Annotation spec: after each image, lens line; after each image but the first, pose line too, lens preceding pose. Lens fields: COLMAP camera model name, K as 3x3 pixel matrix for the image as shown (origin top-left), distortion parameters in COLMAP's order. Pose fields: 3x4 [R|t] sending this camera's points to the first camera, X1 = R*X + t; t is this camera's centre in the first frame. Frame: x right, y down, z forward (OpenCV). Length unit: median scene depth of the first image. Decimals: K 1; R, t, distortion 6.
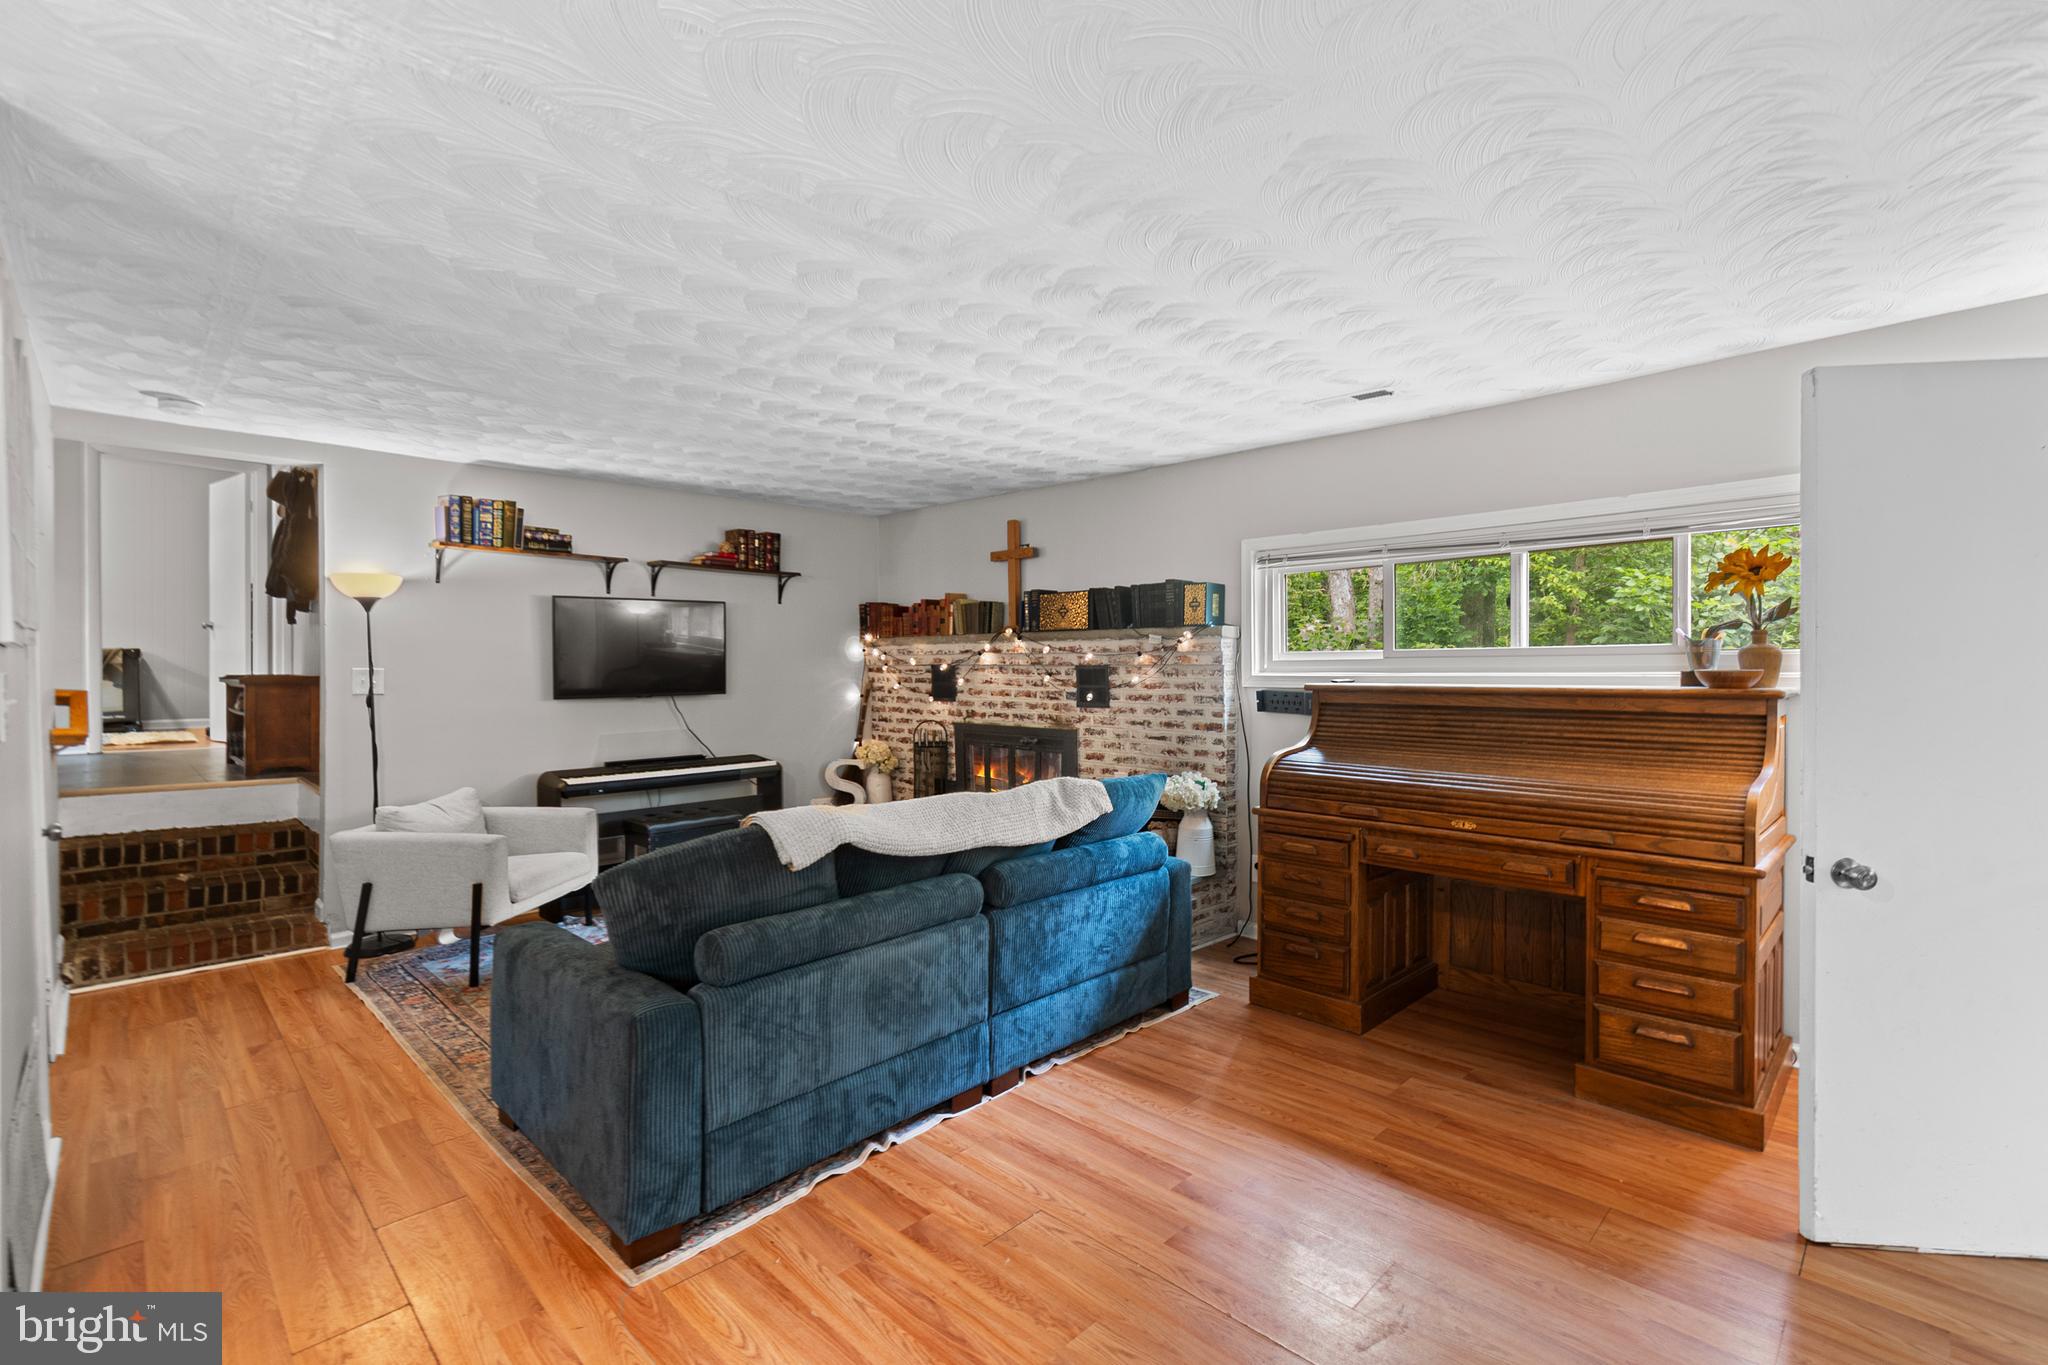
lens RADIAL K [[916.9, 0, 1022.9], [0, 916.9, 688.6], [0, 0, 1]] dist [0.003879, -0.001948]
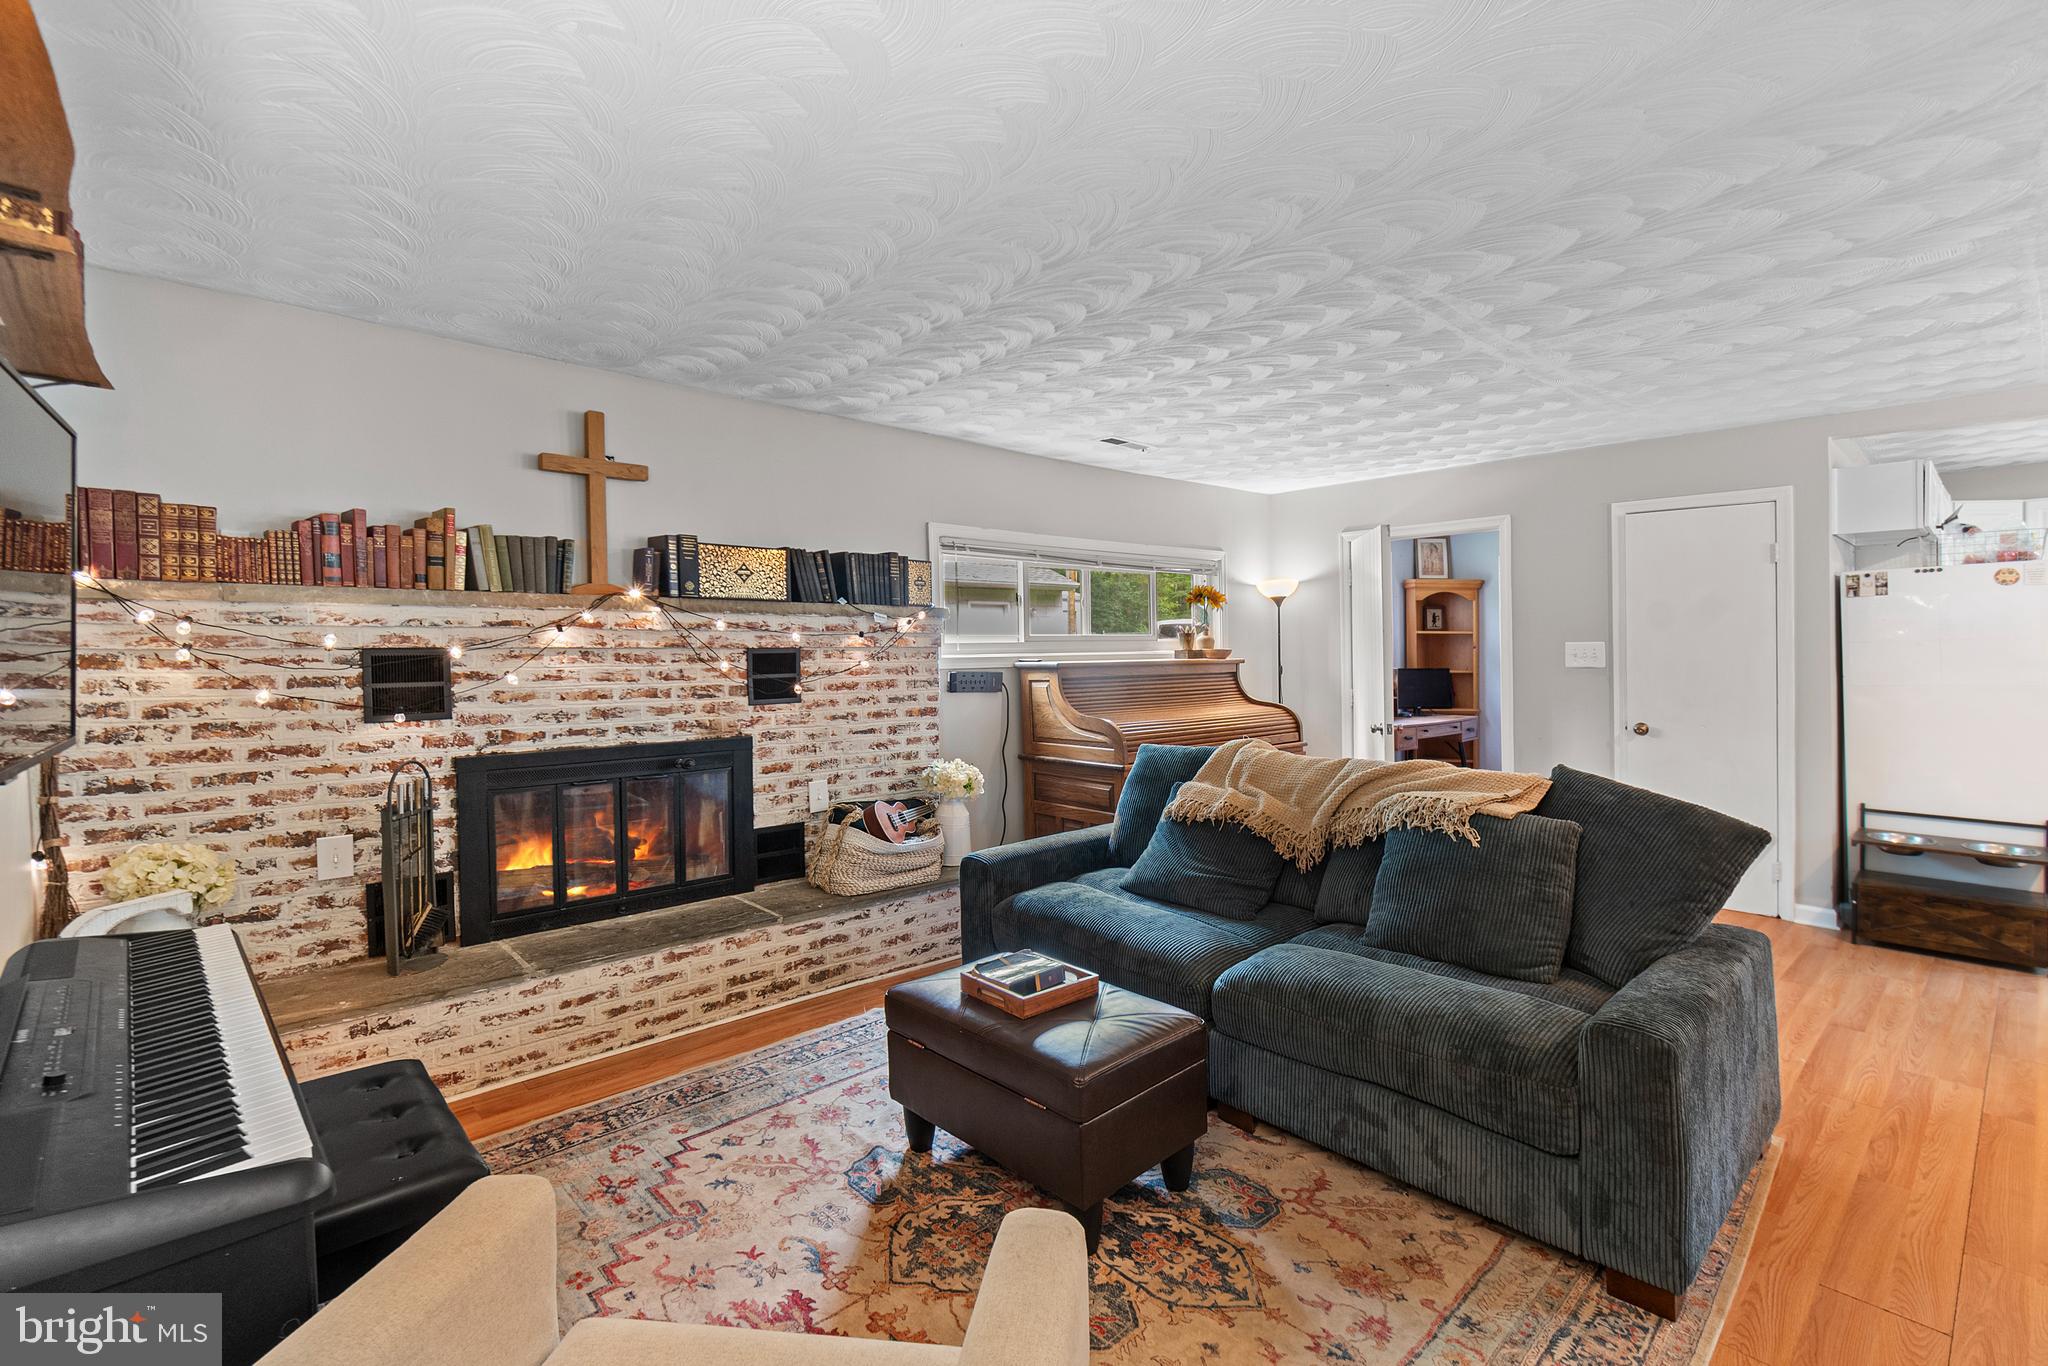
lens RADIAL K [[916.9, 0, 1027.8], [0, 916.9, 649.7], [0, 0, 1]] dist [0.003879, -0.001948]
pose [[0.056192, 0.000399, 0.998420, -0.732811], [0.030517, 0.999532, -0.002117, -0.017547], [-0.997953, 0.030588, 0.056154, 0.821614]]
